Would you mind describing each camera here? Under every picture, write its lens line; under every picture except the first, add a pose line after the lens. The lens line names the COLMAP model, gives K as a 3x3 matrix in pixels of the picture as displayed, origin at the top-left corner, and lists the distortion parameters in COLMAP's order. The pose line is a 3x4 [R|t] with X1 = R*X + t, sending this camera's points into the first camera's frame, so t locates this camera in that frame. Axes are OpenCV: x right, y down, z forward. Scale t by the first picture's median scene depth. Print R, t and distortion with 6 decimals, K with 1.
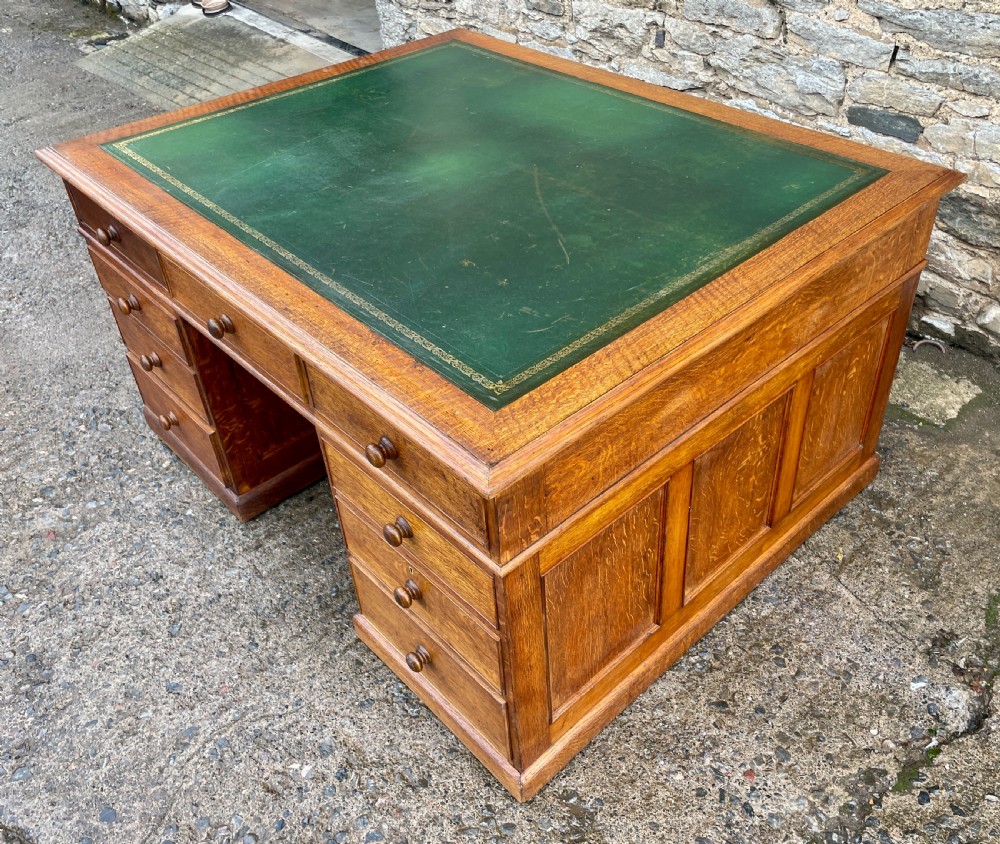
lens RADIAL K [[891.8, 0, 536.2], [0, 891.8, 392.0], [0, 0, 1]] dist [0.068440, -0.067425]
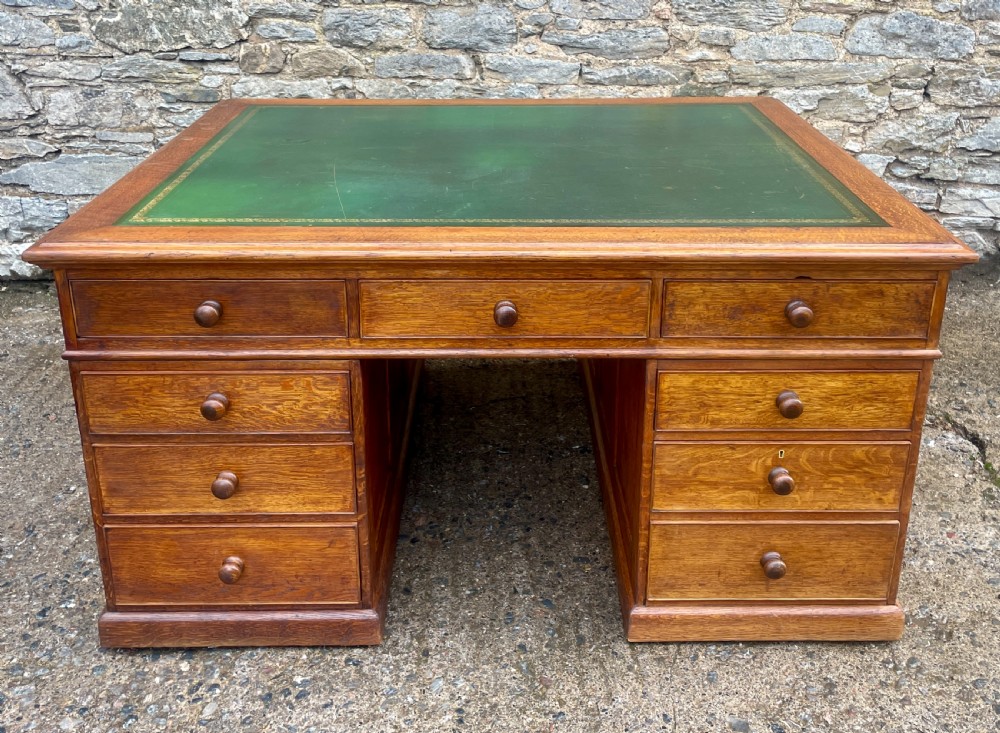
lens RADIAL K [[978.2, 0, 506.6], [0, 978.2, 264.0], [0, 0, 1]] dist [0.045598, 0.000000]
pose [[0.679166, -0.226502, 0.698162, -0.753123], [0.429693, 0.893855, -0.128012, 0.006686], [-0.595061, 0.386938, 0.704402, 0.200555]]
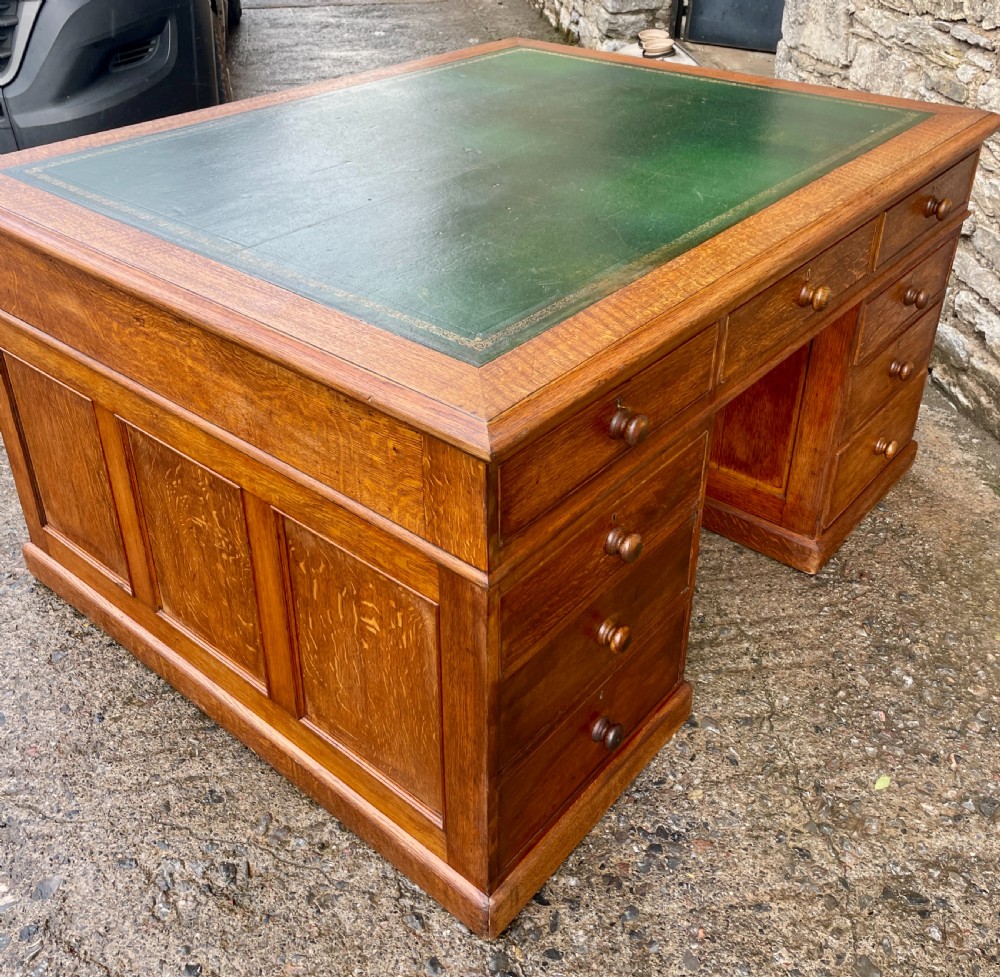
lens RADIAL K [[1042.5, 0, 504.6], [0, 1042.5, 392.6], [0, 0, 1]] dist [0.025805, 0.000000]
pose [[0.819250, 0.319021, -0.476503, 0.276147], [-0.375254, 0.926590, -0.024816, -0.079627], [0.433606, 0.199140, 0.878823, 0.247425]]
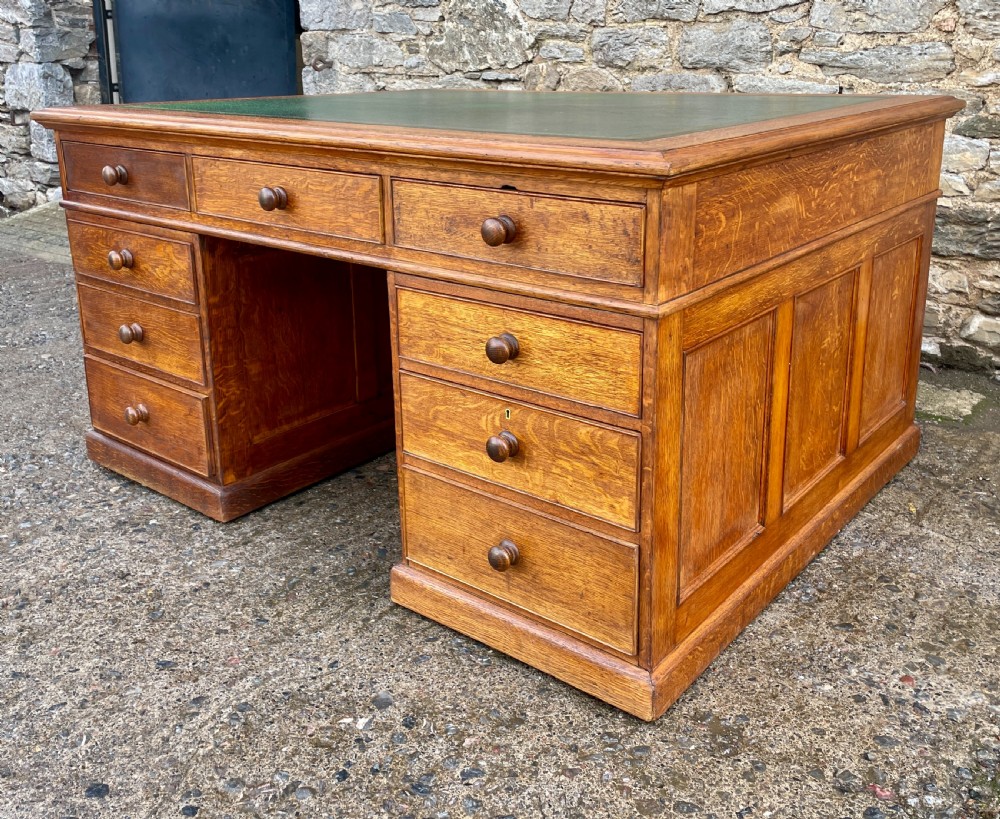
lens RADIAL K [[962.7, 0, 506.3], [0, 962.7, 329.4], [0, 0, 1]] dist [0.050665, 0.000000]
pose [[0.990570, -0.015807, 0.136090, -0.181421], [0.065025, 0.928559, -0.365446, 0.315529], [-0.120591, 0.370849, 0.920830, 0.071860]]
